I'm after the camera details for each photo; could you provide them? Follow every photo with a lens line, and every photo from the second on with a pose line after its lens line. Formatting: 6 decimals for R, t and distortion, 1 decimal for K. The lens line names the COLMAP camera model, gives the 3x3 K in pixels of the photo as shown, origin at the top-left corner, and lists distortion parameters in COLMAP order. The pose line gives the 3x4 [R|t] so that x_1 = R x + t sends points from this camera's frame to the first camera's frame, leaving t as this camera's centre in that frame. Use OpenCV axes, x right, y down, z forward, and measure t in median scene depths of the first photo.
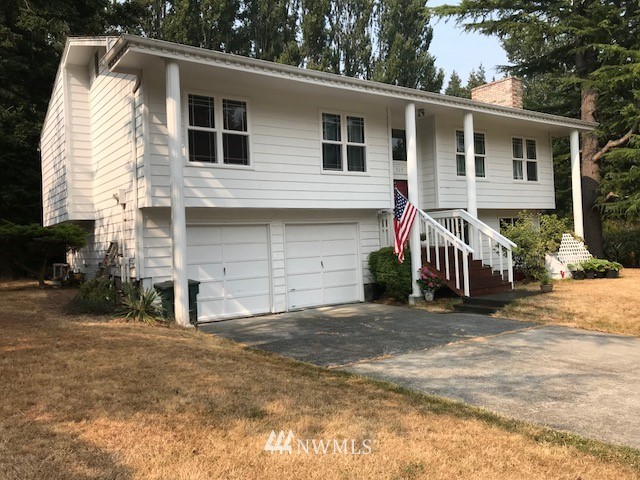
lens RADIAL K [[533.9, 0, 320.0], [0, 533.9, 240.0], [0, 0, 1]] dist [0.013911, -0.006154]
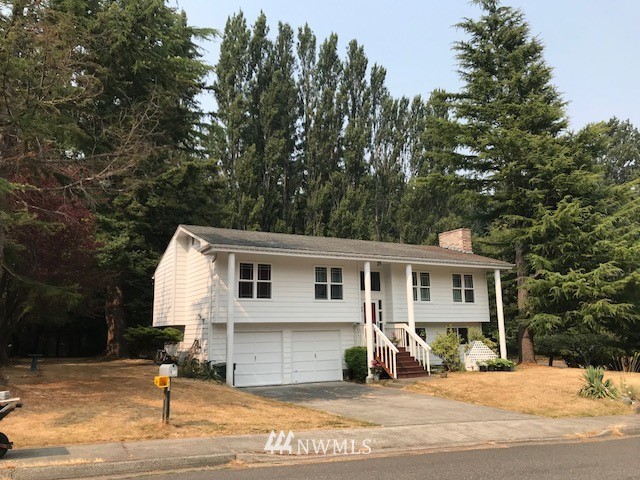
lens RADIAL K [[529.6, 0, 318.4], [0, 529.6, 225.6], [0, 0, 1]] dist [0.100481, -0.304098]
pose [[0.992473, 0.002034, -0.122449, 0.225728], [-0.025531, 0.981329, -0.190634, -0.038699], [0.119775, 0.192326, 0.973994, -0.718369]]
